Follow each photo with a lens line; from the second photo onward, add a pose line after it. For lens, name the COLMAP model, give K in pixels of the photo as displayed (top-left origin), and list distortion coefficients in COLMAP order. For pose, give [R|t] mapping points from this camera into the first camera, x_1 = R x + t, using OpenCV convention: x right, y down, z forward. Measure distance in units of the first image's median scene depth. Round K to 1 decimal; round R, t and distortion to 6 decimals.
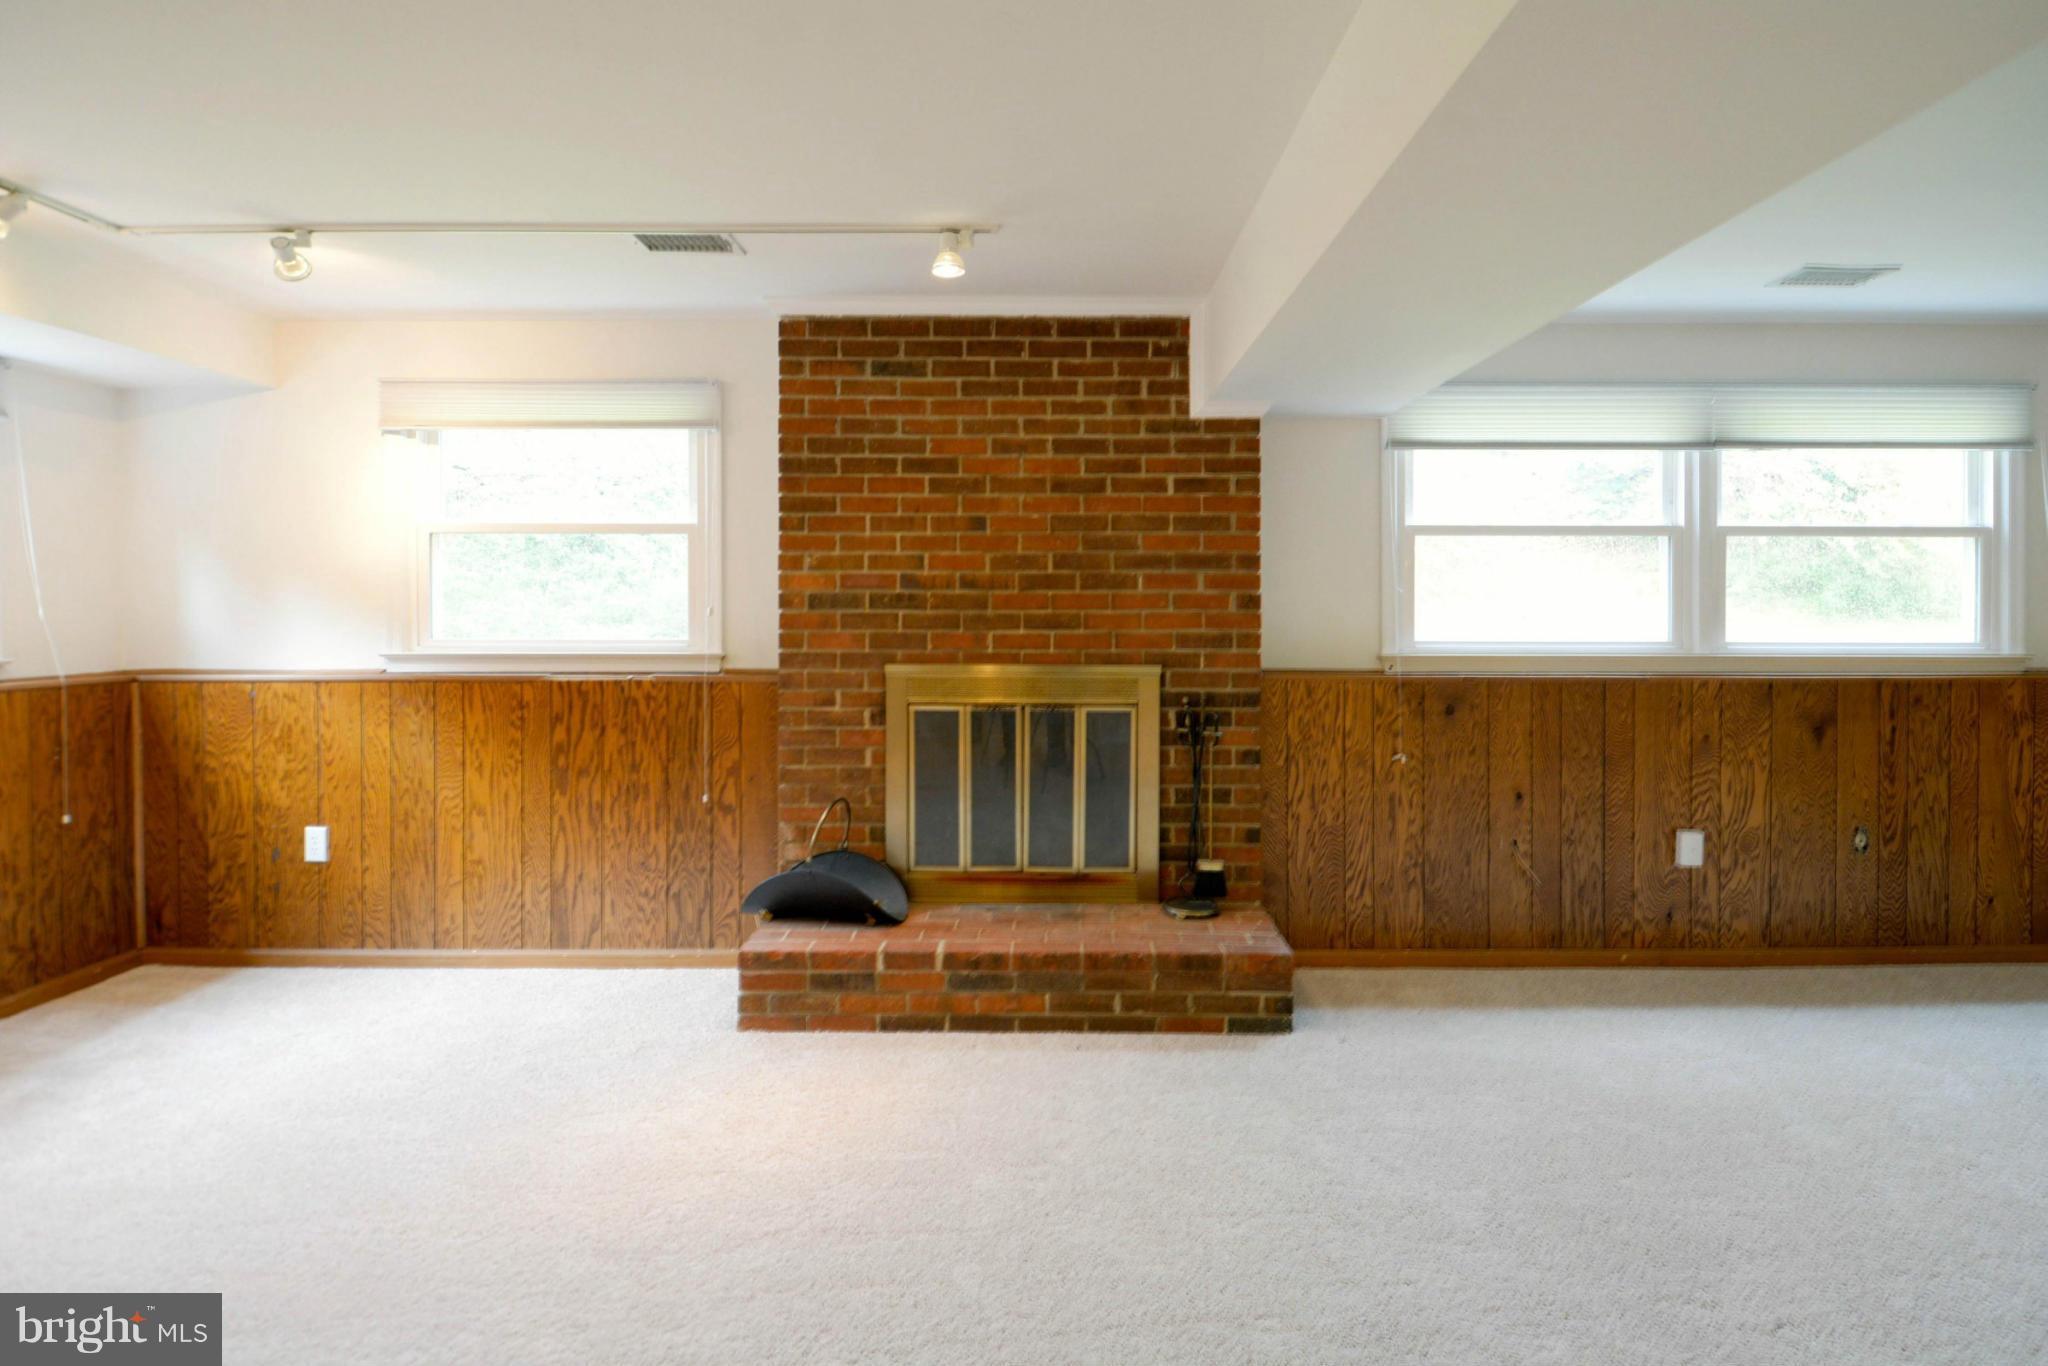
lens RADIAL K [[1098.0, 0, 1055.9], [0, 1098.0, 653.2], [0, 0, 1]] dist [0.026256, -0.033374]
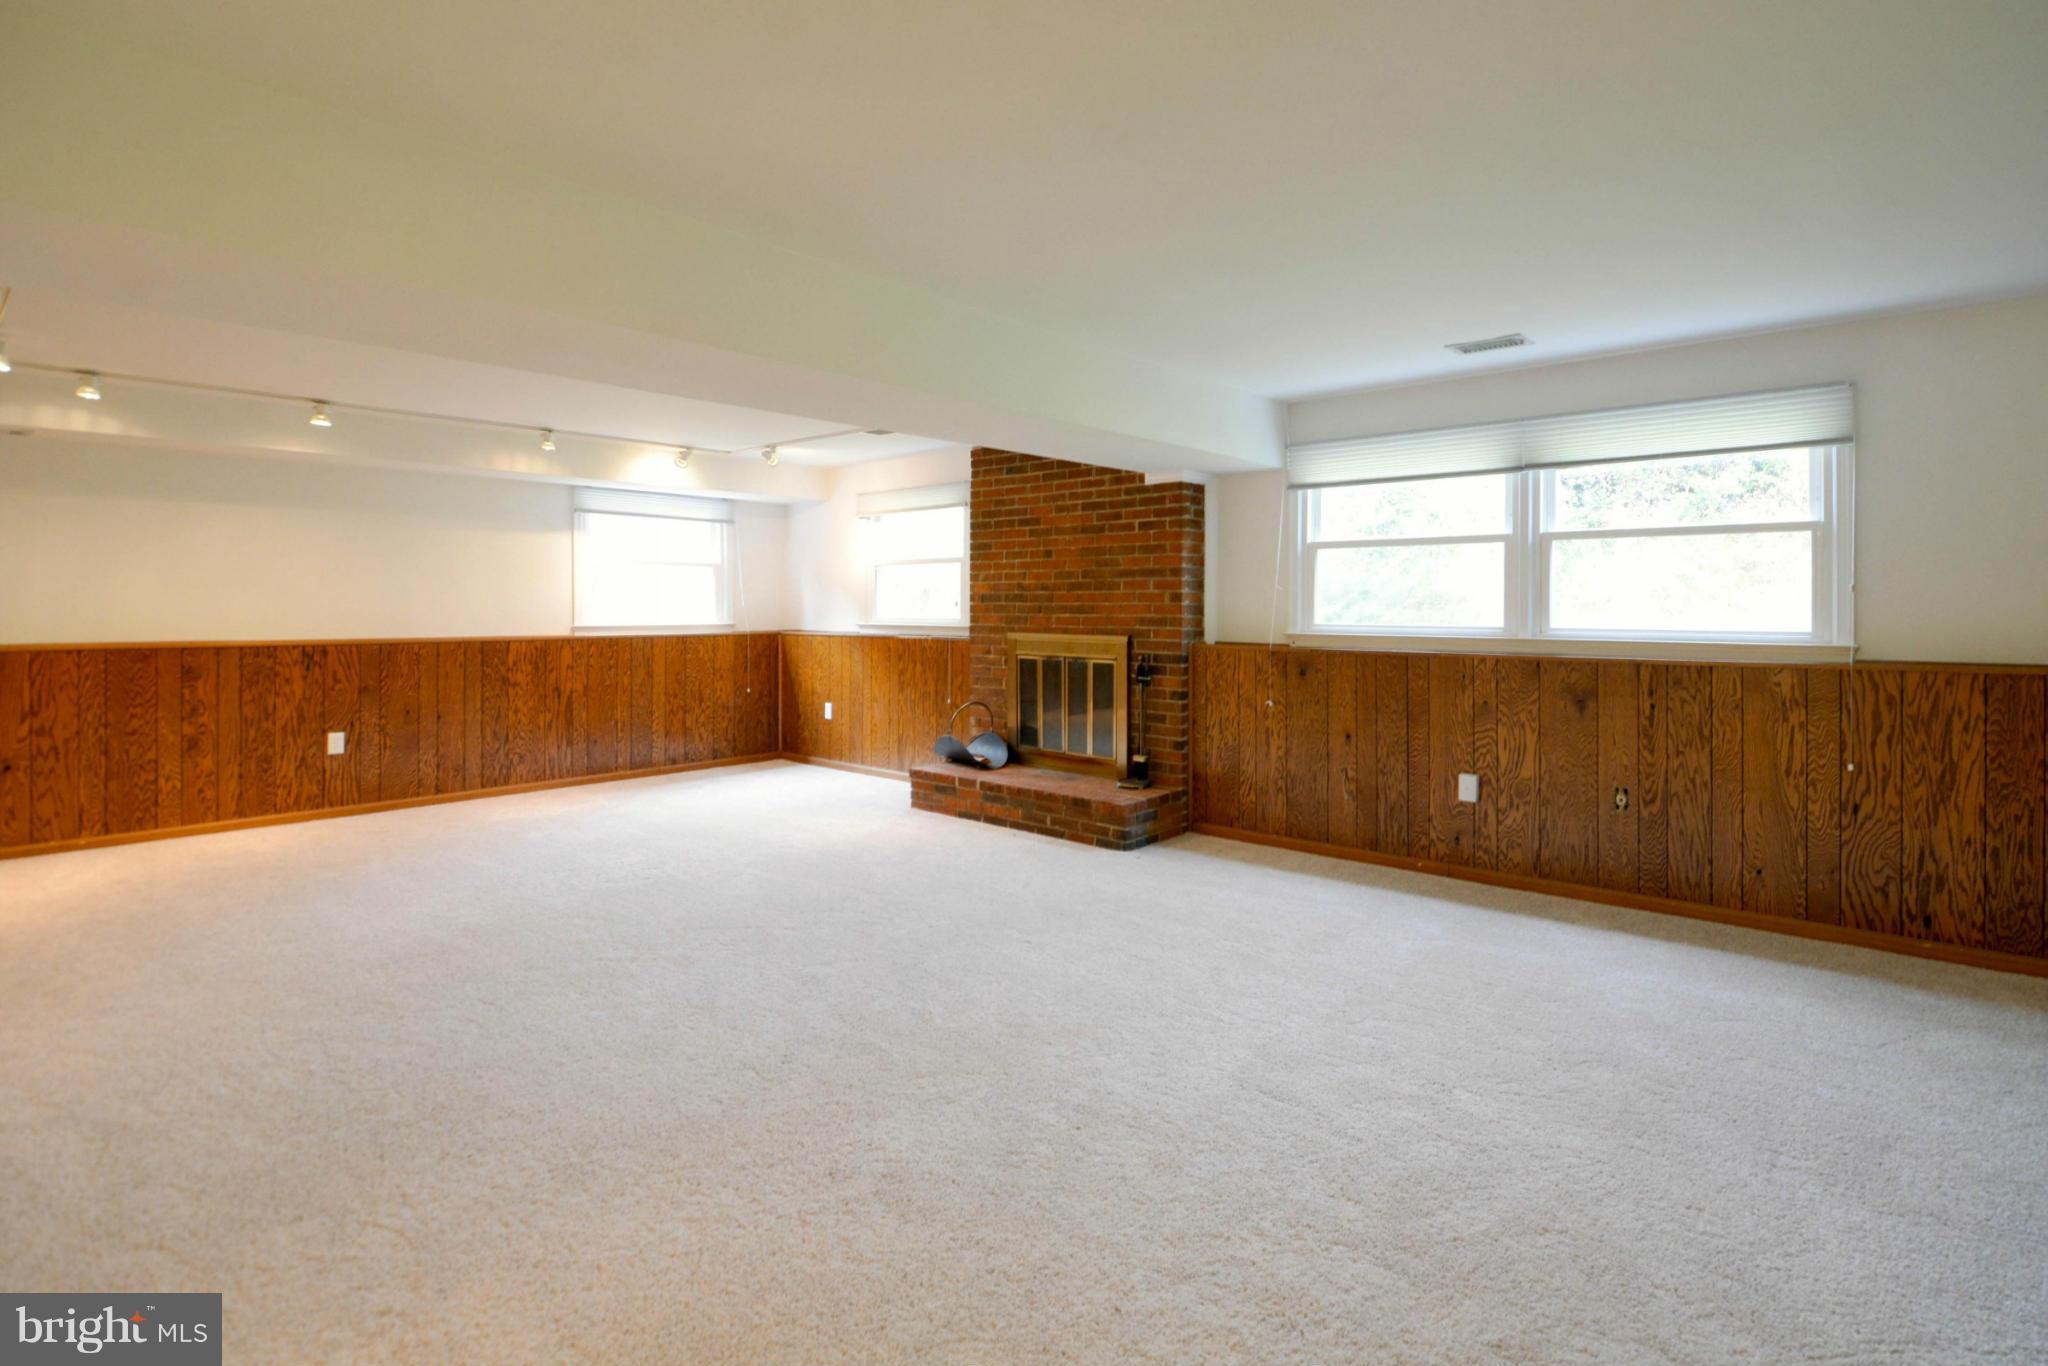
lens RADIAL K [[1098.0, 0, 1055.9], [0, 1098.0, 653.2], [0, 0, 1]] dist [0.026256, -0.033374]
pose [[0.730122, 0.030792, -0.682623, 1.103599], [-0.023557, 0.999525, 0.019890, 0.005980], [0.682911, 0.001559, 0.730500, -0.267748]]
